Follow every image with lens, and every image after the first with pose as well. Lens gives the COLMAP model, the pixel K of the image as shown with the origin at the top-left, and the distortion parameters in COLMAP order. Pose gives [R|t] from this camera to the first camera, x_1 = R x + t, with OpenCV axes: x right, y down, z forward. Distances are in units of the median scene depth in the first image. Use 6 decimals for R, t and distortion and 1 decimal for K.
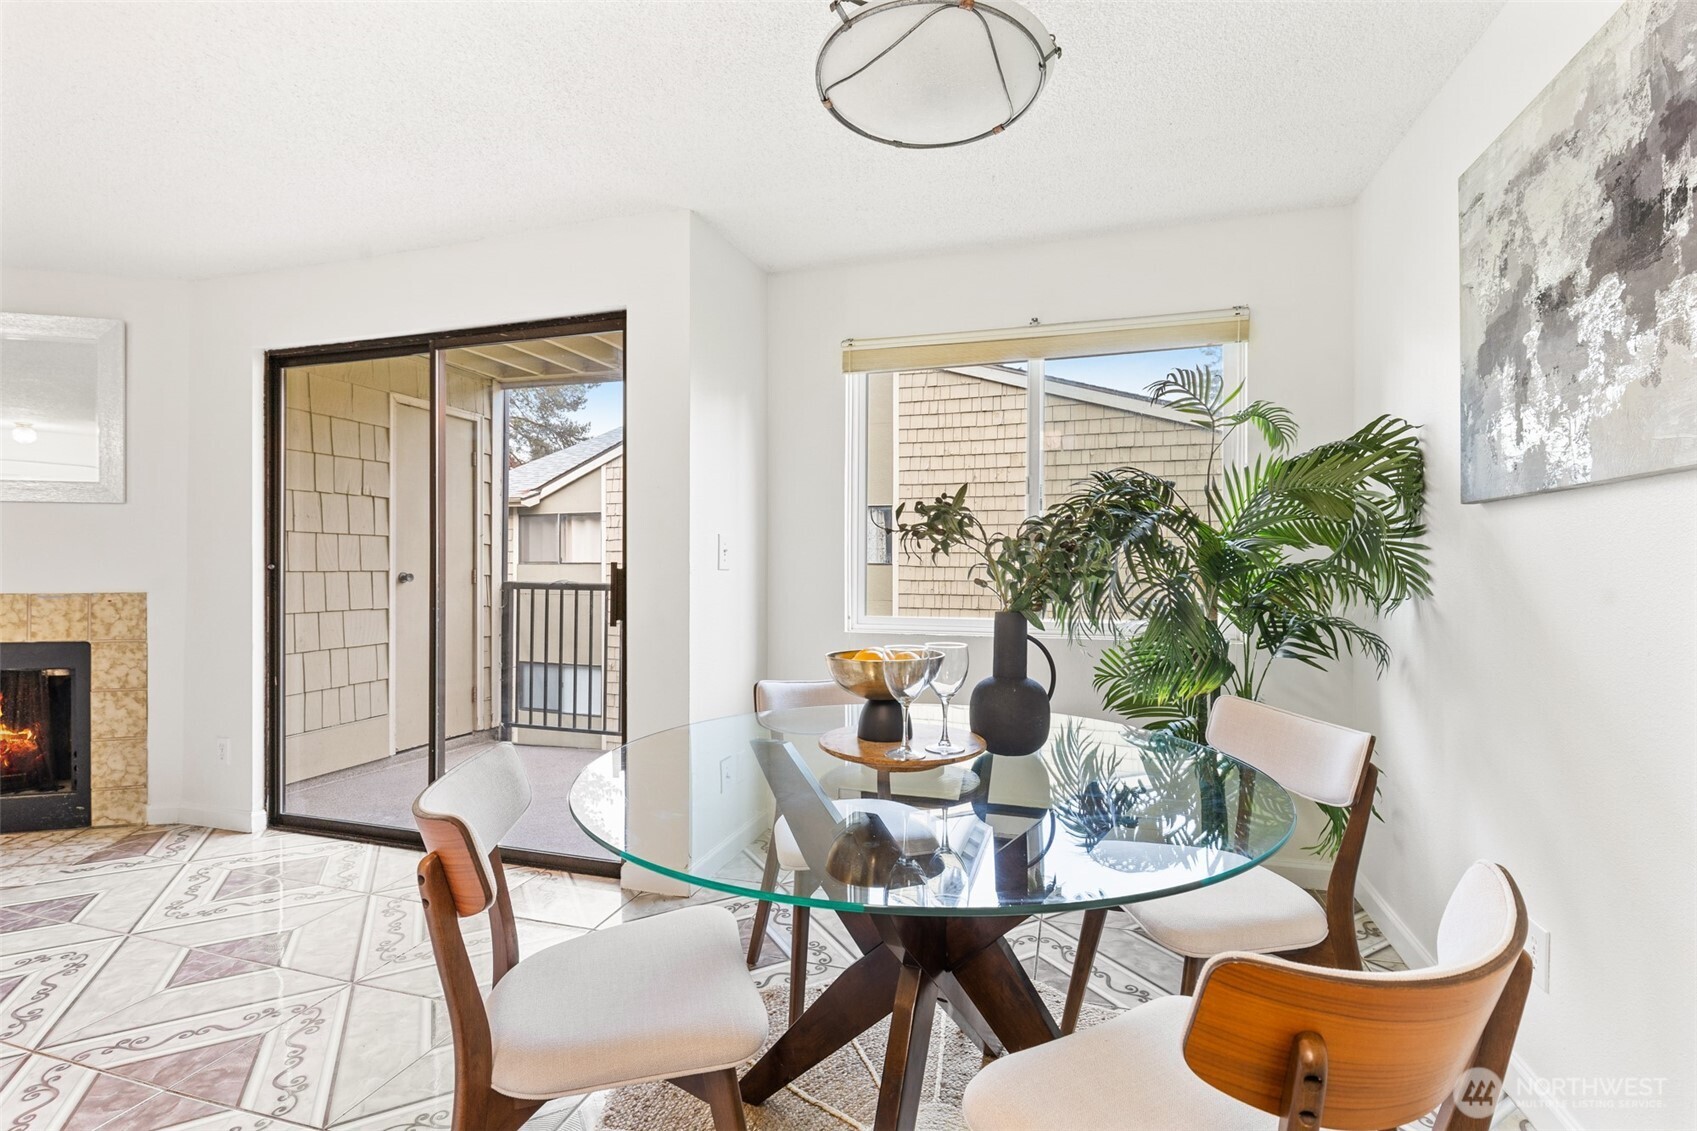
lens RADIAL K [[763.6, 0, 857.2], [0, 763.6, 567.6], [0, 0, 1]] dist [-0.002564, -0.001032]
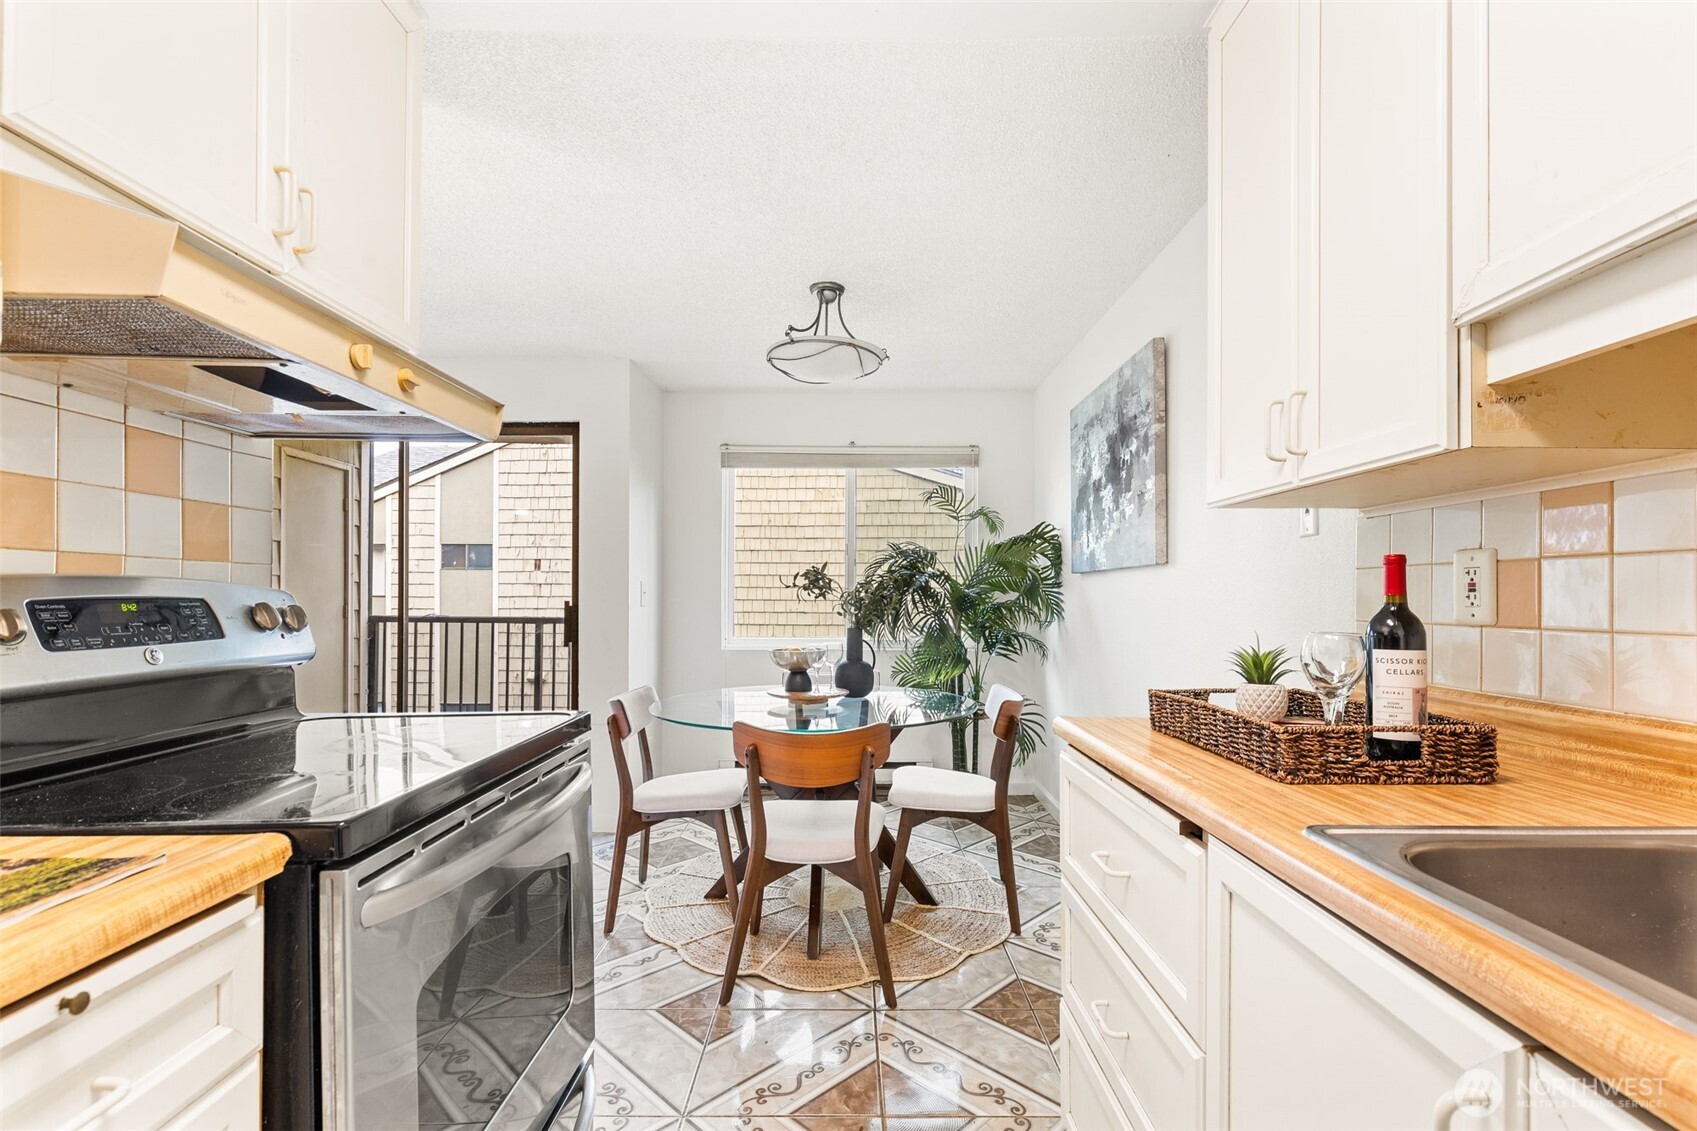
lens RADIAL K [[764.9, 0, 854.4], [0, 764.9, 594.8], [0, 0, 1]] dist [0.000149, -0.000051]
pose [[0.957202, 0.001463, 0.289416, -0.260305], [0.000354, 0.999981, -0.006229, -0.011319], [-0.289419, 0.006065, 0.957183, -0.588928]]
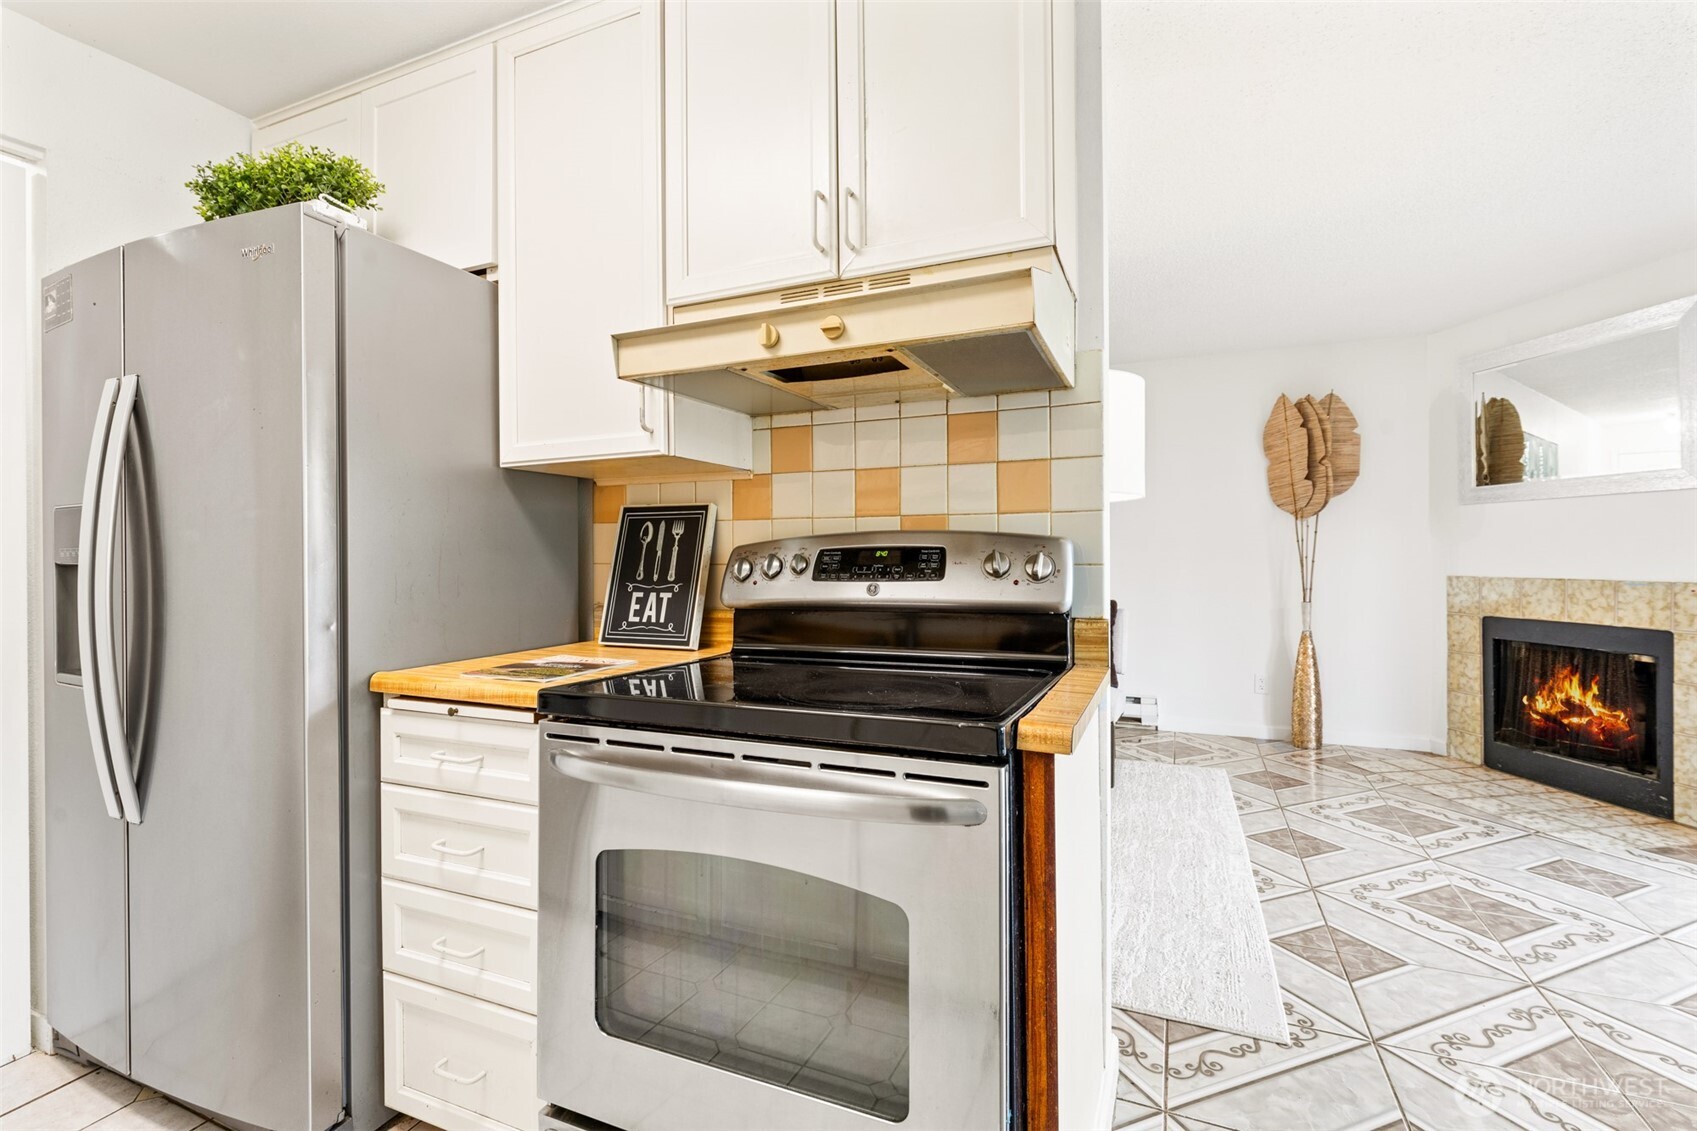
lens RADIAL K [[761.5, 0, 849.4], [0, 761.5, 556.8], [0, 0, 1]] dist [-0.002660, -0.000429]
pose [[-0.123600, 0.001333, -0.992331, 0.126588], [0.003077, 0.999995, 0.000960, -0.004119], [0.992327, -0.002935, -0.123604, 0.098048]]
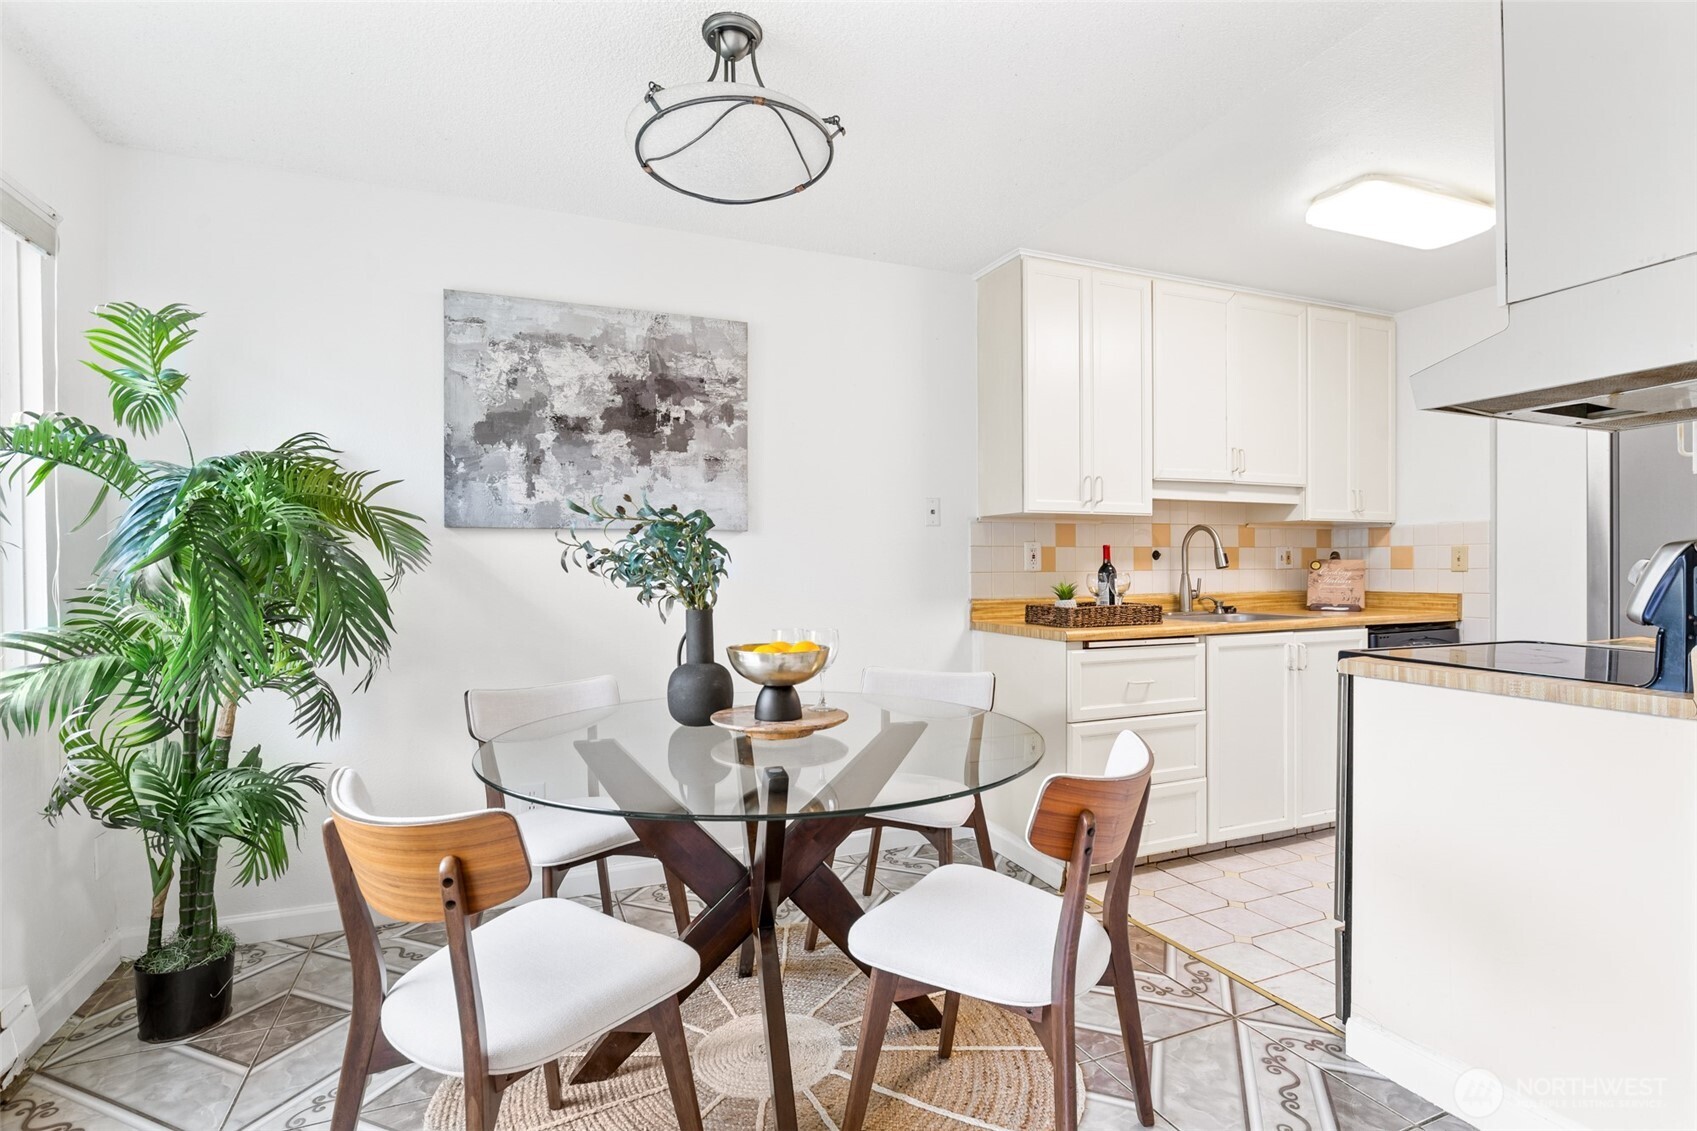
lens RADIAL K [[823.9, 0, 846.2], [0, 823.9, 570.4], [0, 0, 1]] dist [-0.008458, -0.000003]
pose [[-0.634872, -0.001151, 0.772617, -0.628597], [0.007709, 0.999940, 0.007824, -0.009097], [-0.772579, 0.010923, -0.634824, 1.076243]]
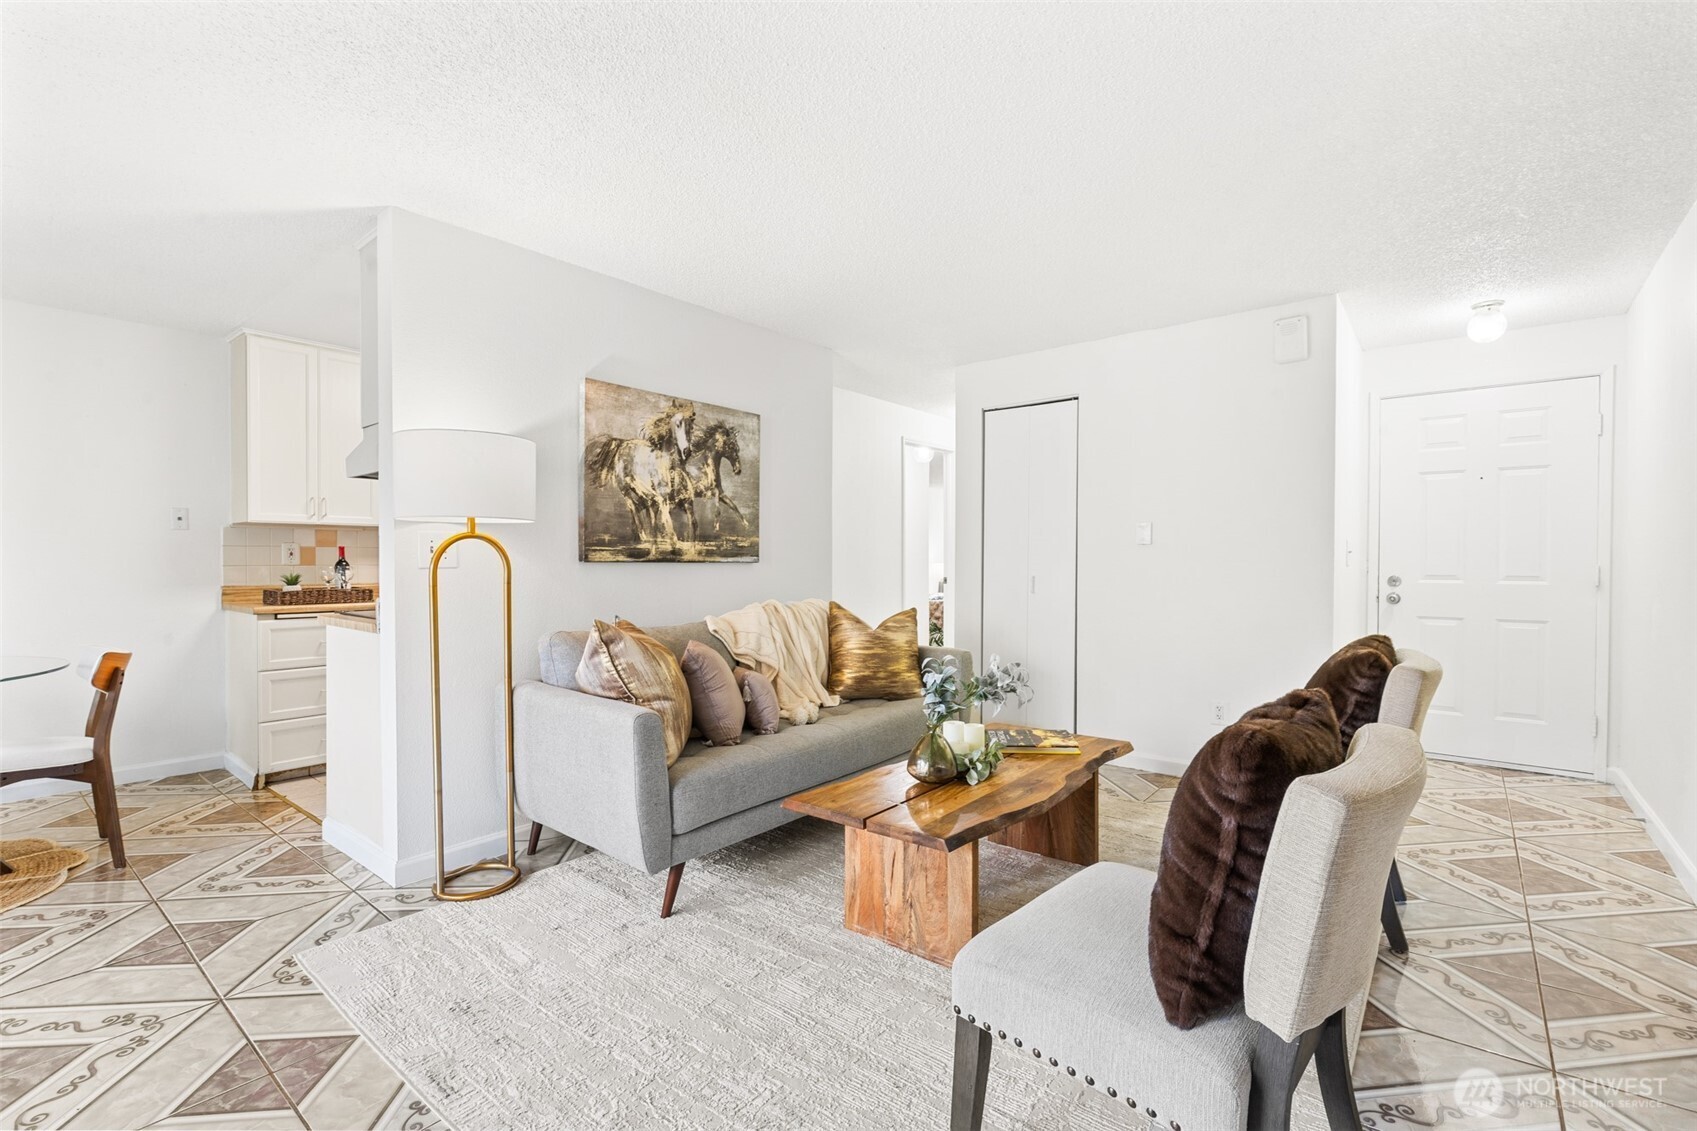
lens RADIAL K [[763.6, 0, 857.2], [0, 763.6, 567.6], [0, 0, 1]] dist [-0.002564, -0.001032]
pose [[-0.922698, -0.004068, 0.385503, -1.711699], [0.000894, 0.999919, 0.012690, -0.009233], [-0.385524, 0.012054, -0.922619, 1.044122]]
